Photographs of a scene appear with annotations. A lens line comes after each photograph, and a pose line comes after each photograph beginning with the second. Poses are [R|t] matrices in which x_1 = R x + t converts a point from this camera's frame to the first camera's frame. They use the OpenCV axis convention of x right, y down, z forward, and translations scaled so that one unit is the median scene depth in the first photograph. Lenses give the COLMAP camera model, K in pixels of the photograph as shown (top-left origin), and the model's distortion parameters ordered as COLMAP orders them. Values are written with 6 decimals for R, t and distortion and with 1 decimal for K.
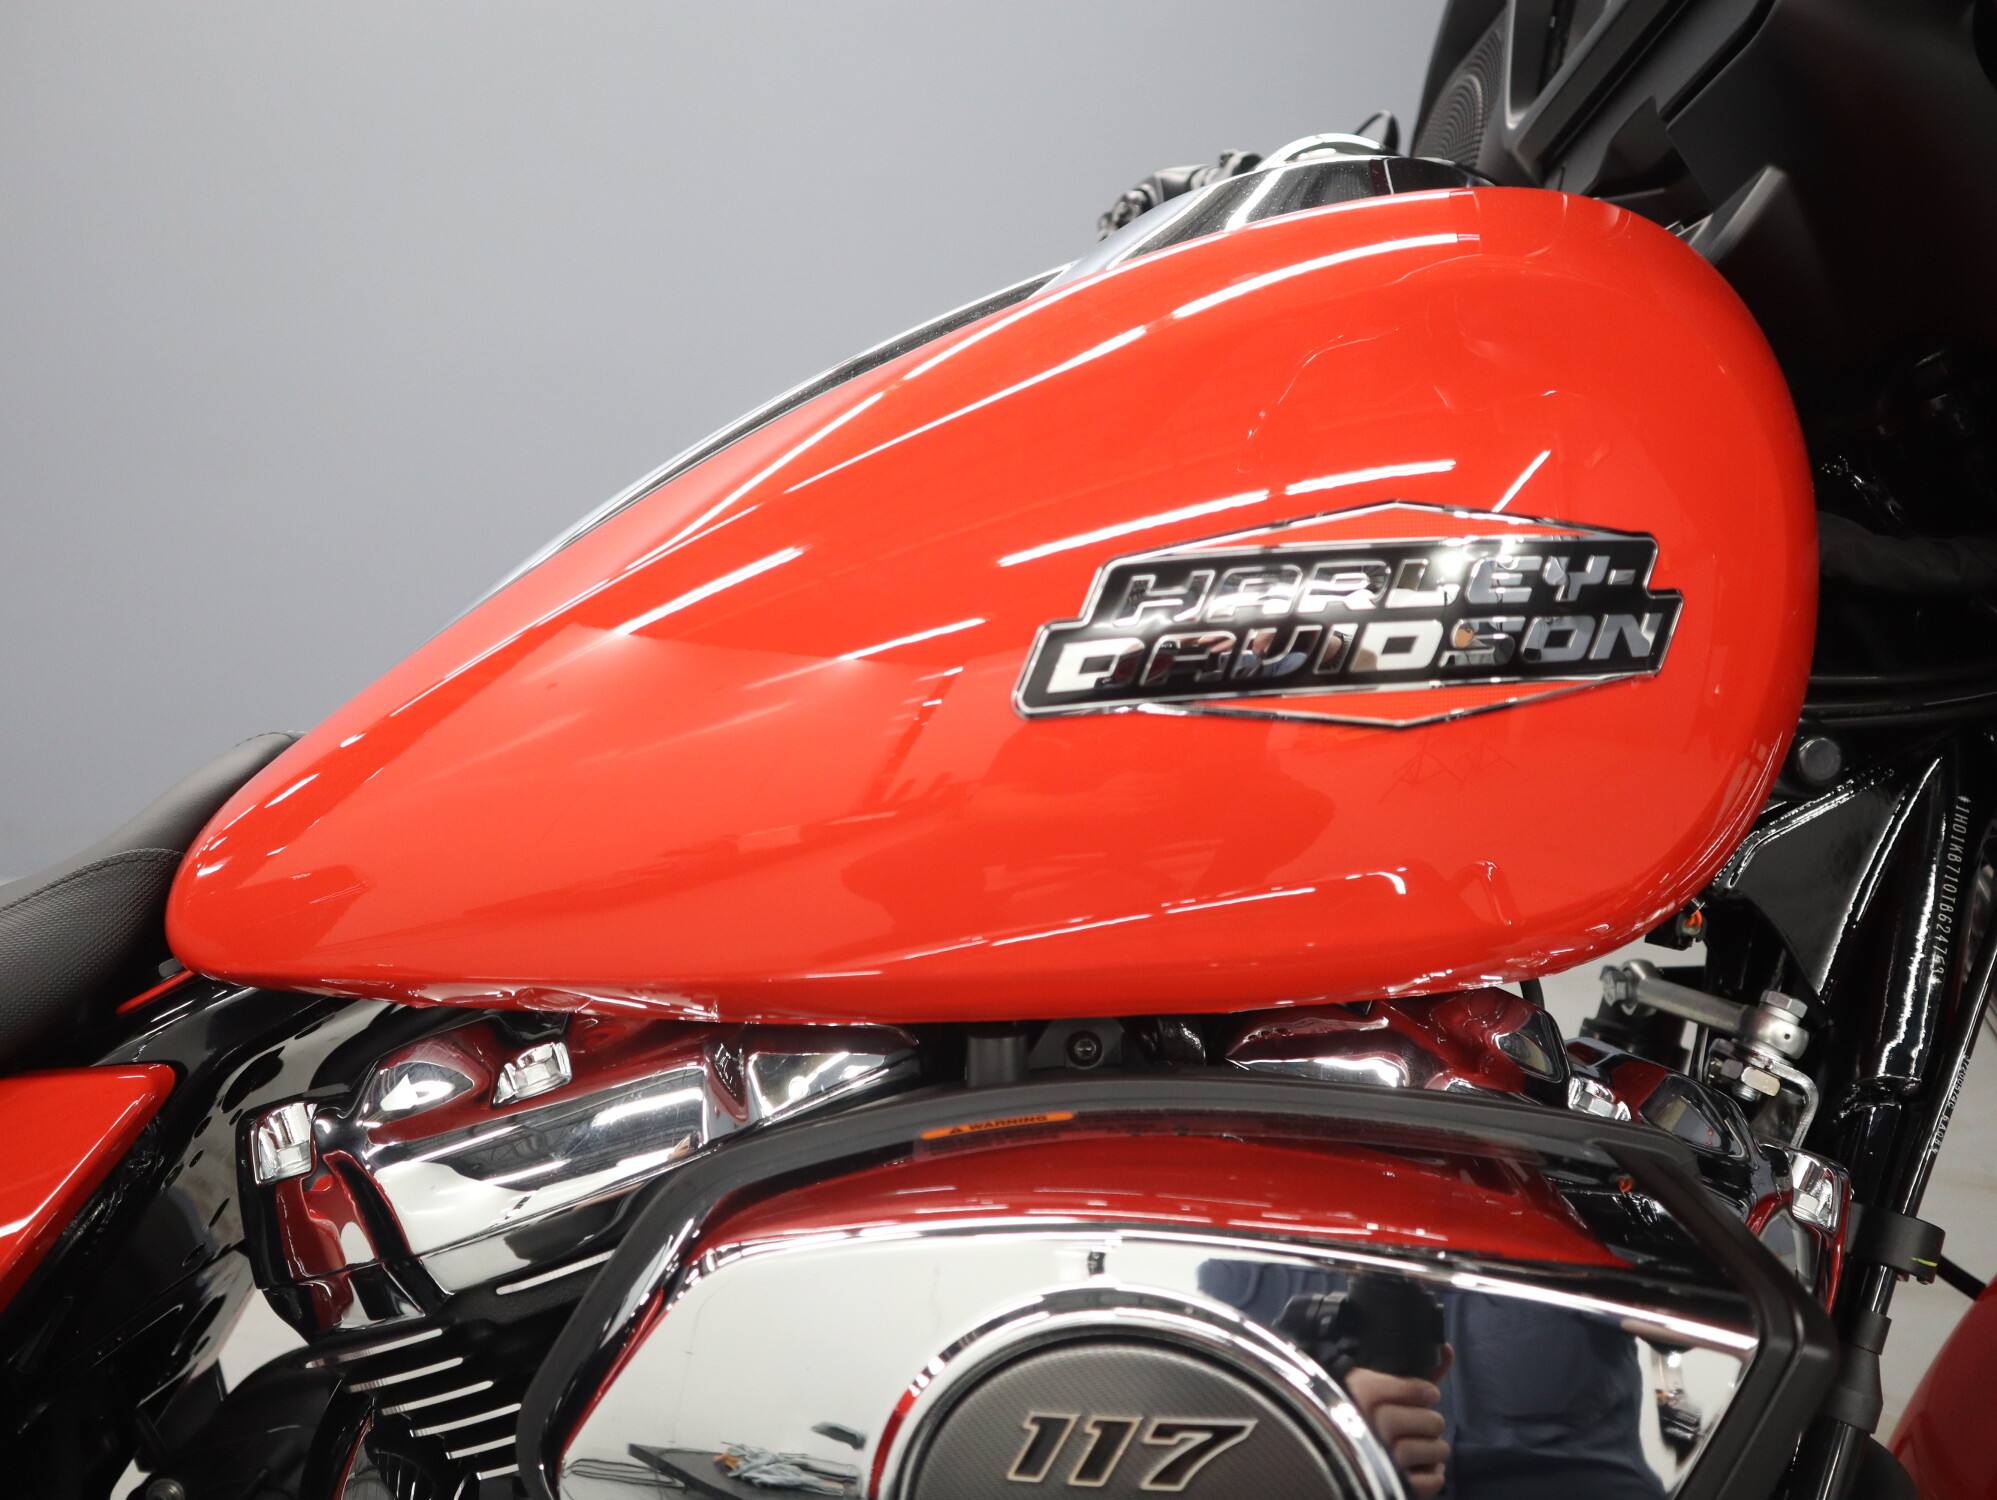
lens RADIAL K [[1564.6, 0, 995.5], [0, 1564.6, 755.9], [0, 0, 1]] dist [-0.117481, 0.072022]
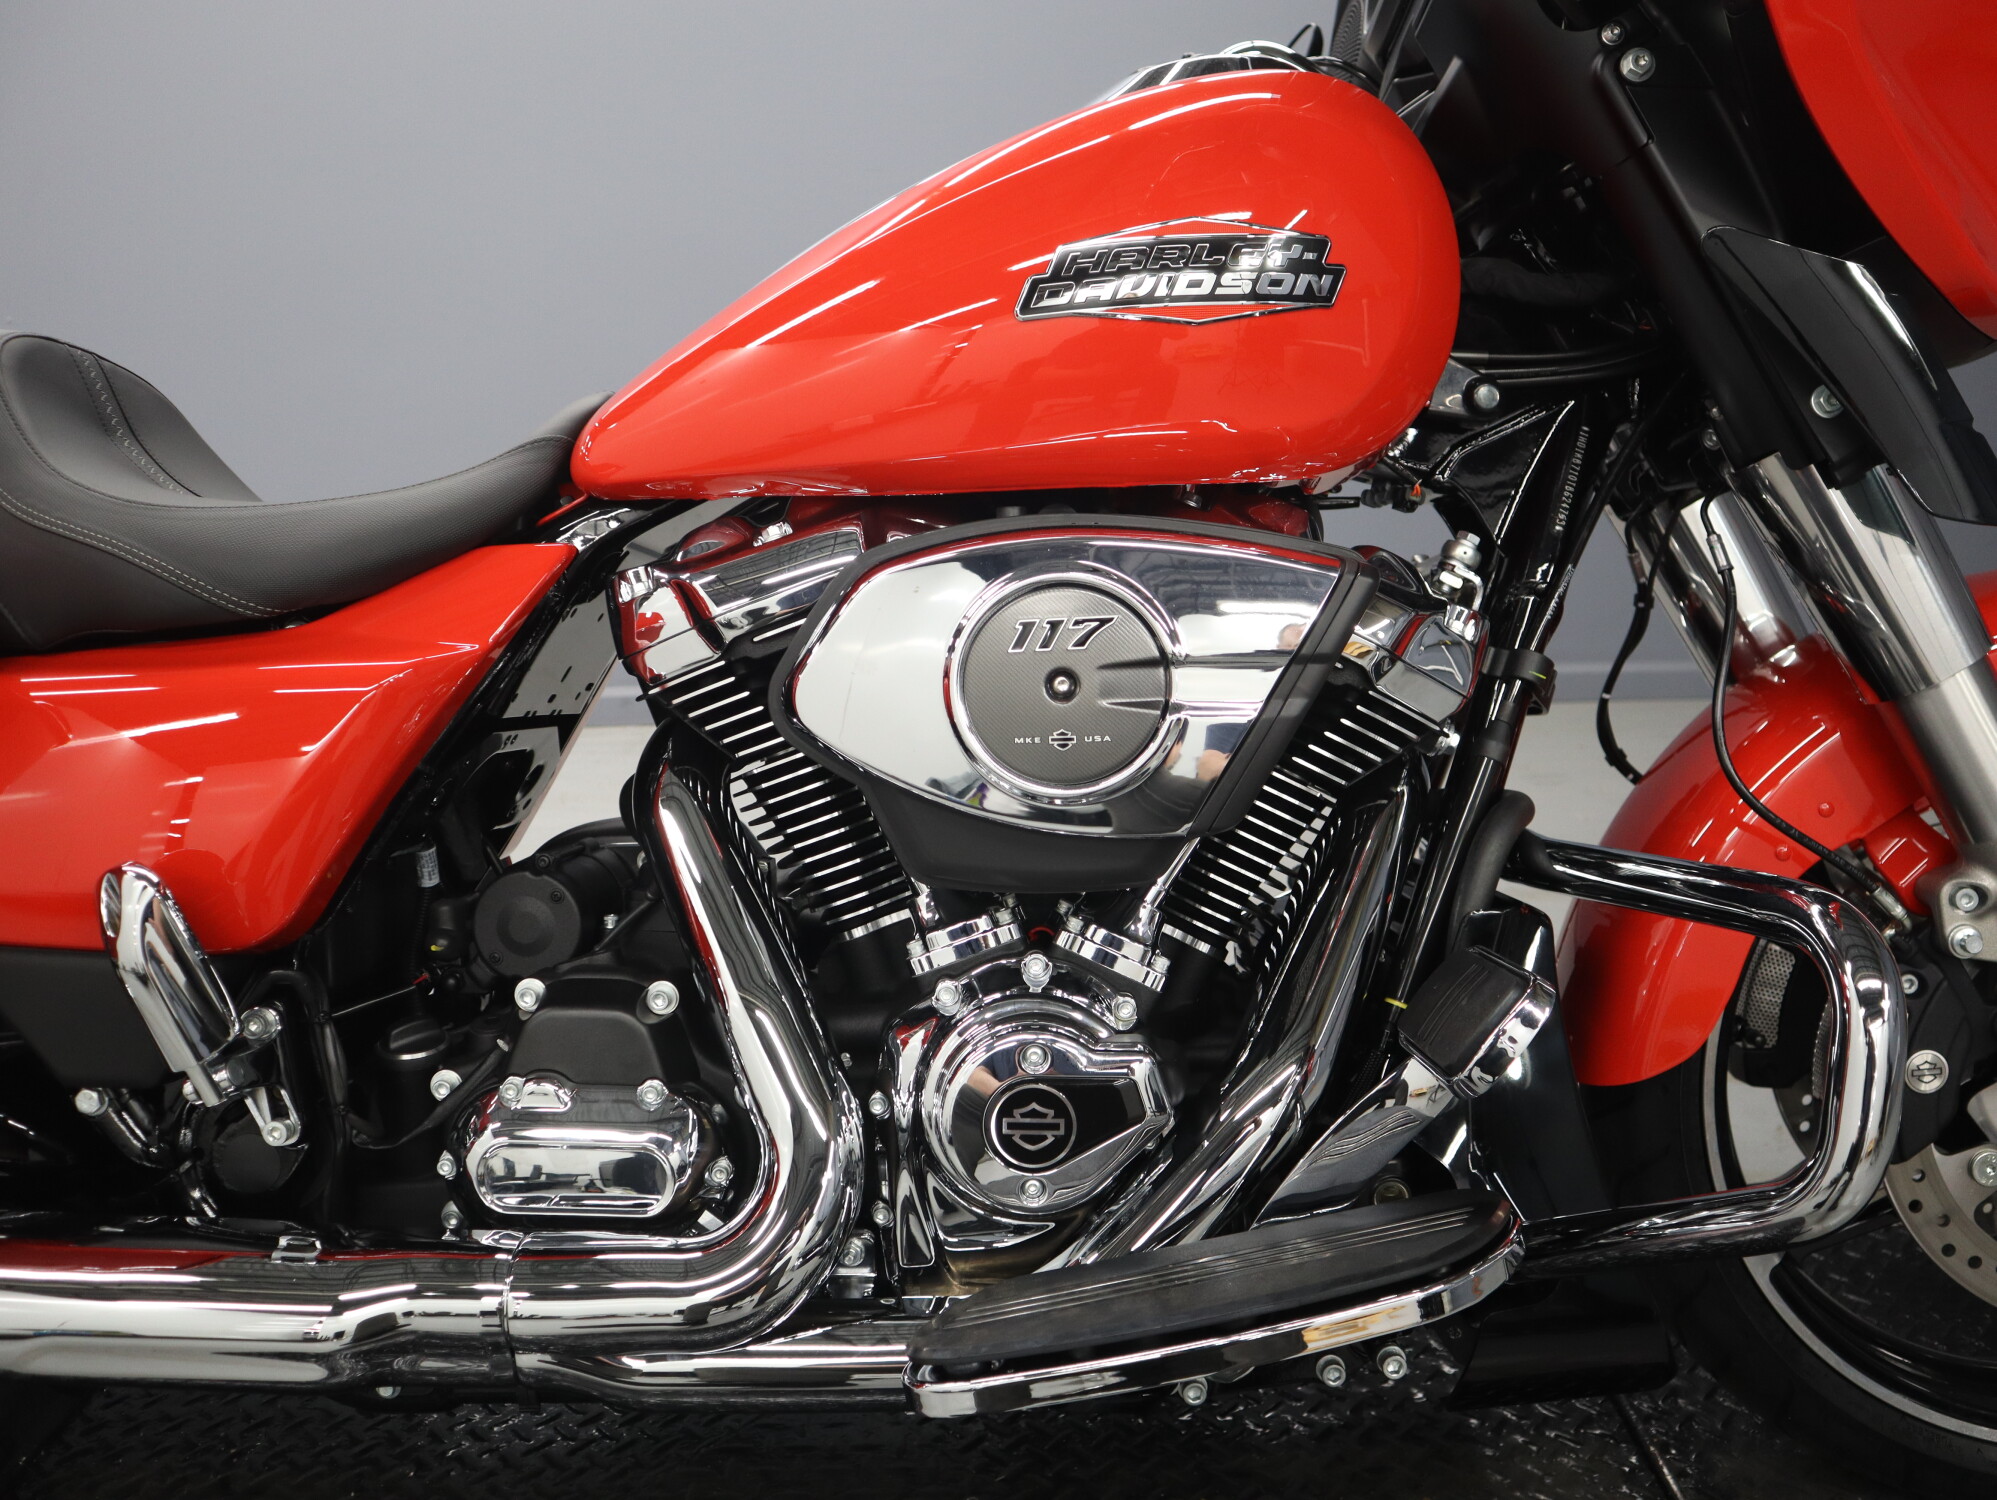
lens RADIAL K [[1564.6, 0, 990.1], [0, 1564.6, 733.4], [0, 0, 1]] dist [-0.117481, 0.072022]
pose [[0.999012, 0.006905, -0.043904, 0.059381], [-0.005051, 0.999096, 0.042214, 0.362905], [0.044156, -0.041951, 0.998143, -0.921700]]
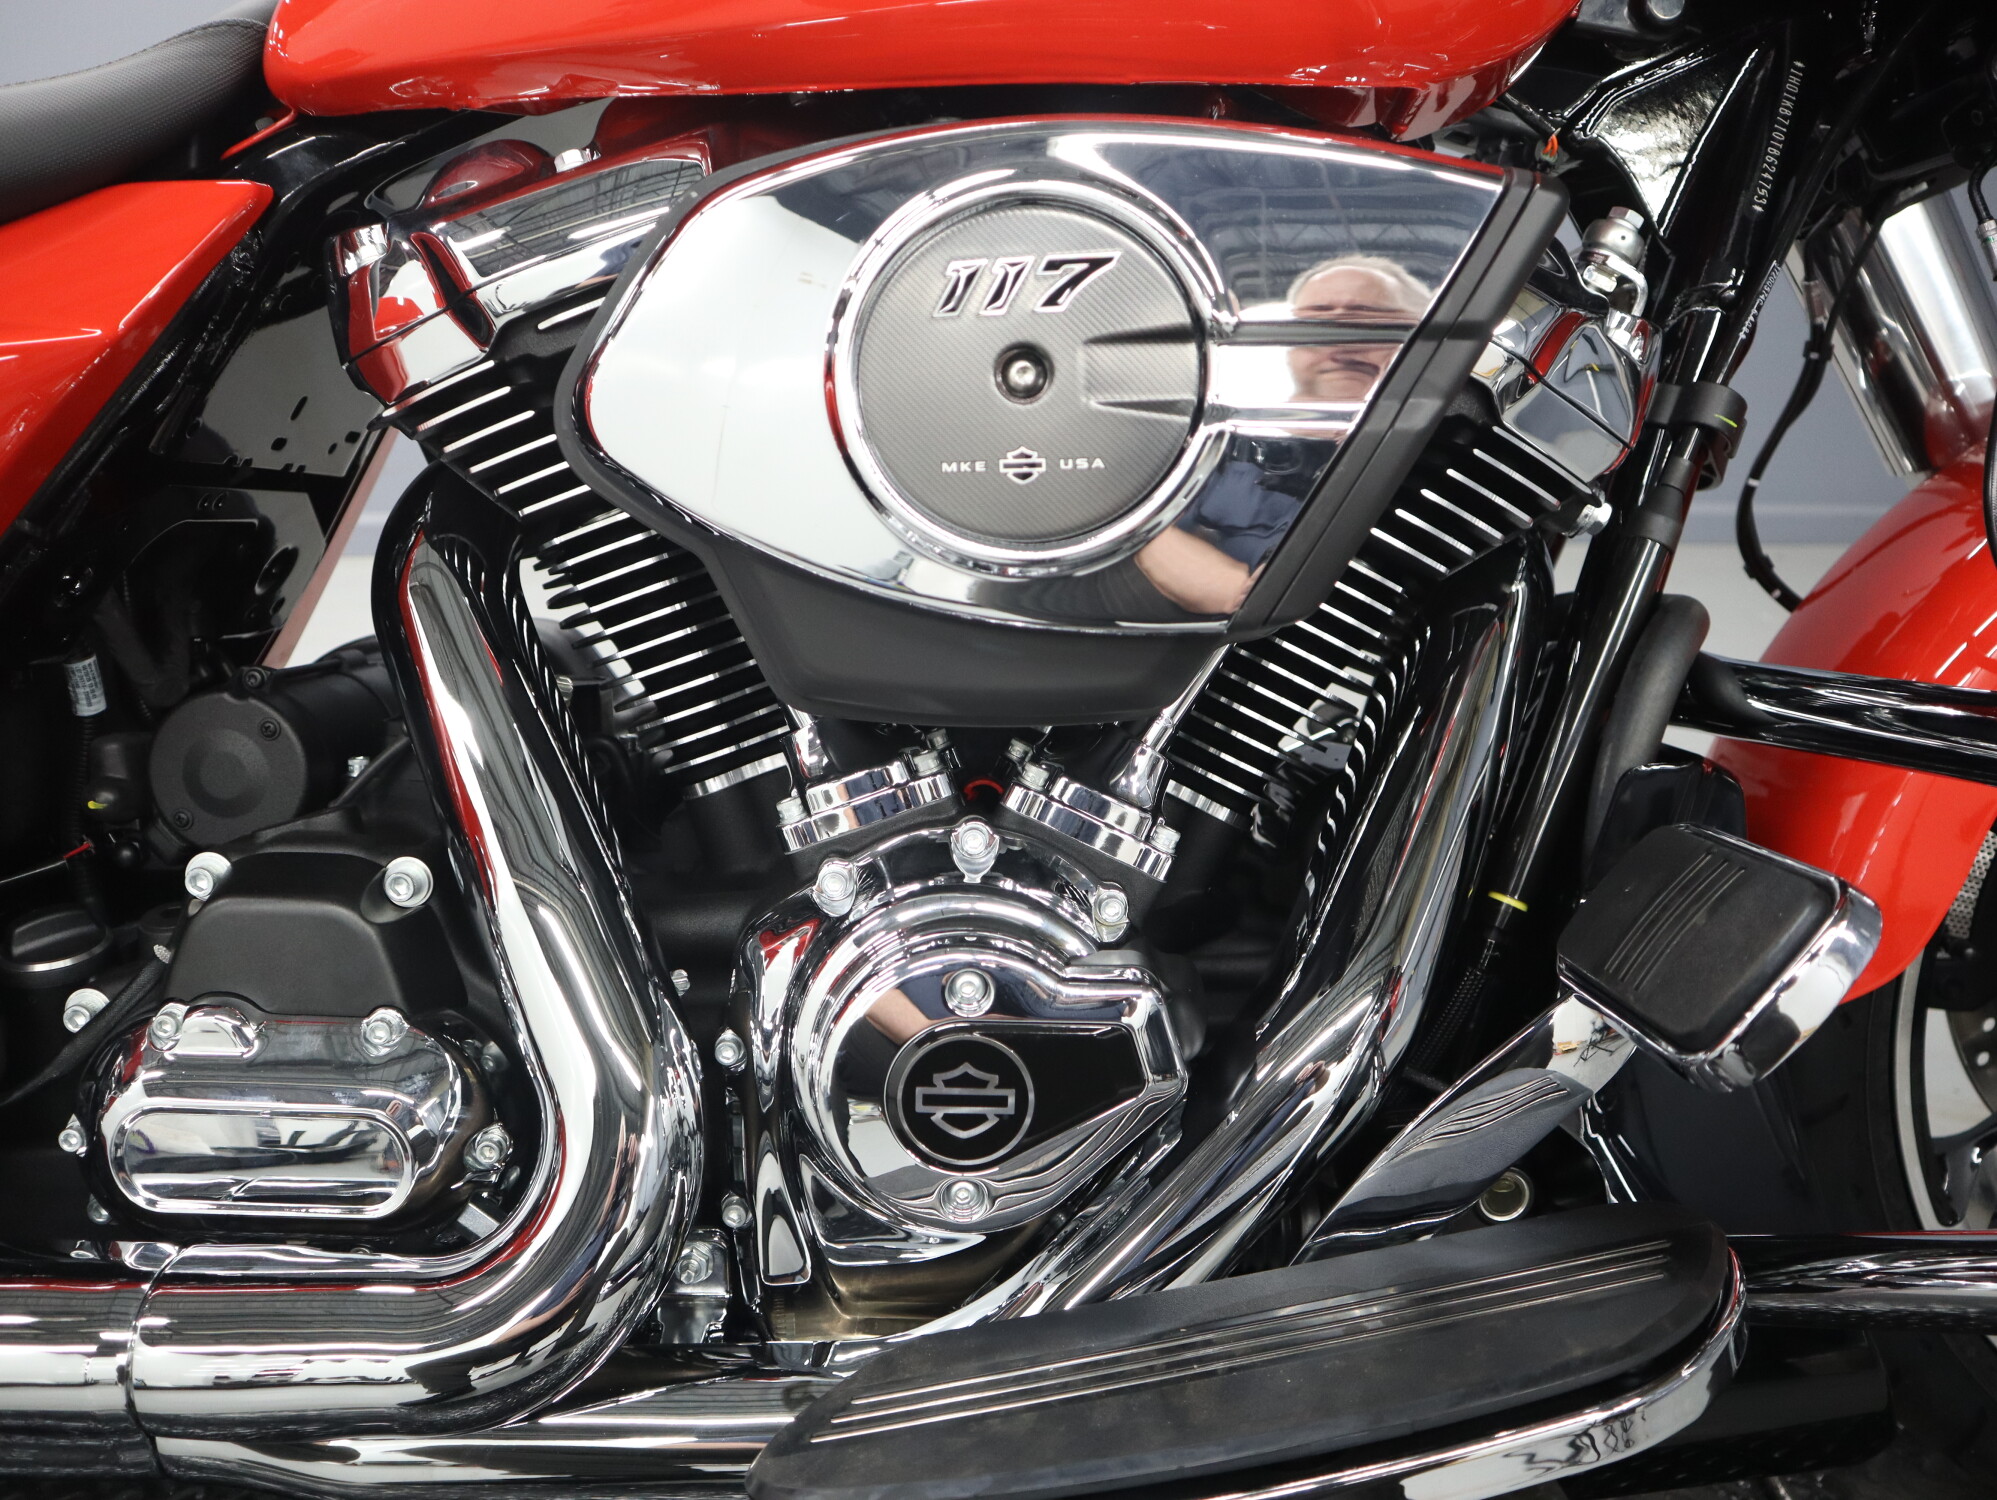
lens RADIAL K [[1564.6, 0, 996.4], [0, 1564.6, 747.9], [0, 0, 1]] dist [-0.117481, 0.072022]
pose [[0.999709, 0.023115, -0.006875, 0.057988], [-0.021883, 0.989309, 0.144180, 0.472333], [0.010135, -0.143988, 0.989528, -0.261760]]
